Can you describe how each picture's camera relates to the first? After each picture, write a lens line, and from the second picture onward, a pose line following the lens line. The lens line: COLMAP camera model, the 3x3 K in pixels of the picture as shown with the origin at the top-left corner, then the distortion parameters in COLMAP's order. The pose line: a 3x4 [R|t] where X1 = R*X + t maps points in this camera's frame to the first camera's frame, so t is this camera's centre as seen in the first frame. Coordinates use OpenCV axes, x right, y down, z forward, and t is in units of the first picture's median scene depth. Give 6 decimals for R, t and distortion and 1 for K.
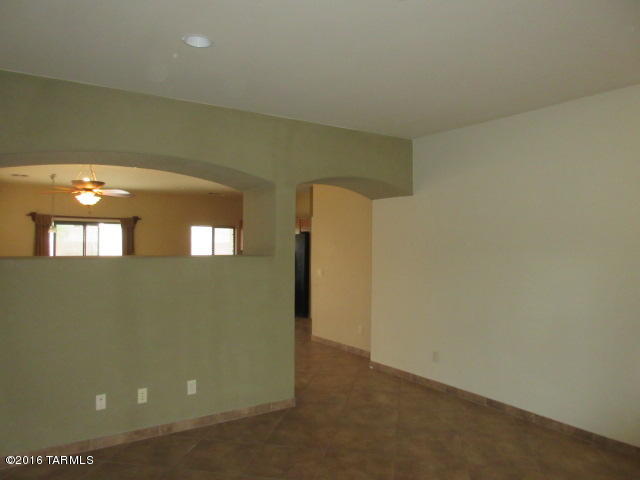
lens RADIAL K [[488.3, 0, 323.6], [0, 488.3, 241.7], [0, 0, 1]] dist [0.002874, 0.004432]
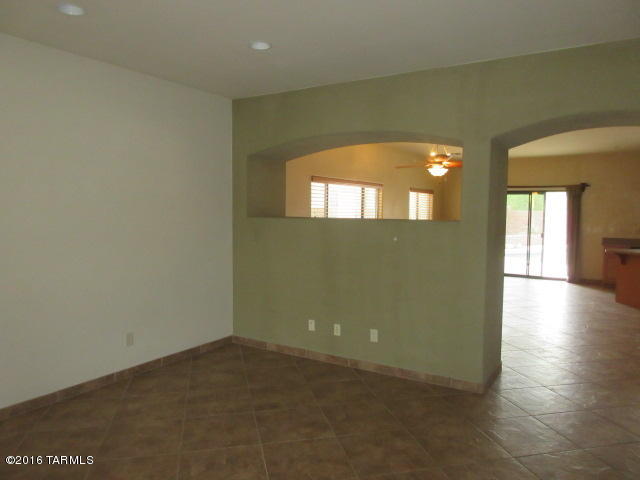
lens RADIAL K [[488.3, 0, 323.6], [0, 488.3, 241.7], [0, 0, 1]] dist [0.002874, 0.004432]
pose [[0.403203, 0.059992, -0.913142, 0.613769], [-0.006744, 0.998017, 0.062590, 0.010520], [0.915086, -0.019078, 0.402808, 0.389719]]
